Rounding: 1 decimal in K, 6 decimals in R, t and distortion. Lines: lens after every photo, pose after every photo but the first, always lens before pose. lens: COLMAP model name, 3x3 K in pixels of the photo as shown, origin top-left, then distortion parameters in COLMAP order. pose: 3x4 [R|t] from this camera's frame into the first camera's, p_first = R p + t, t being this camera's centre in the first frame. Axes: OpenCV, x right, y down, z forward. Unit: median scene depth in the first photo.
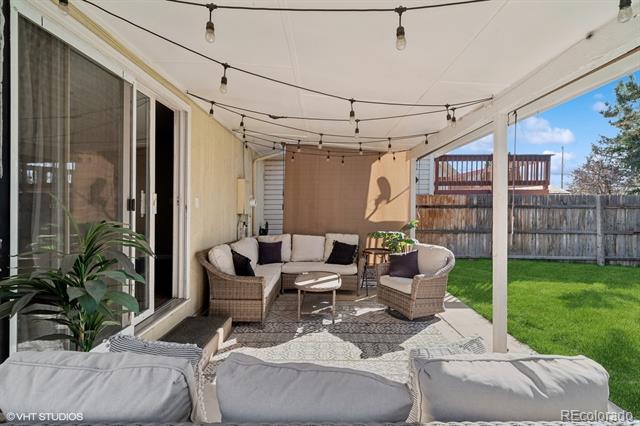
lens RADIAL K [[284.6, 0, 320.9], [0, 284.6, 203.9], [0, 0, 1]] dist [-0.013201, -0.000184]
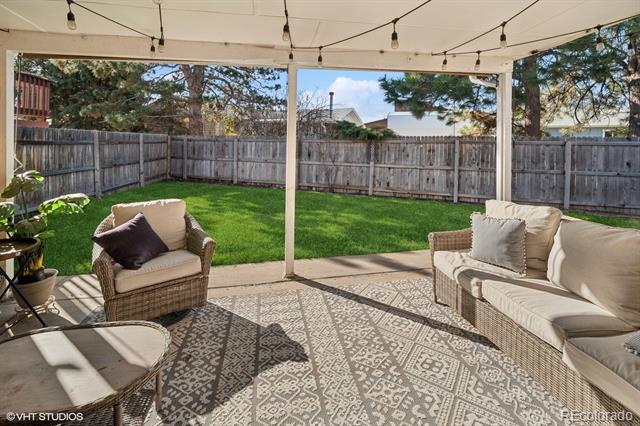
lens RADIAL K [[298.3, 0, 319.3], [0, 298.3, 140.1], [0, 0, 1]] dist [-0.014135, -0.000478]
pose [[-0.164628, 0.001260, 0.986355, -0.203261], [-0.005787, 0.999981, -0.002243, -0.000592], [-0.986339, -0.006078, -0.164618, 0.378340]]
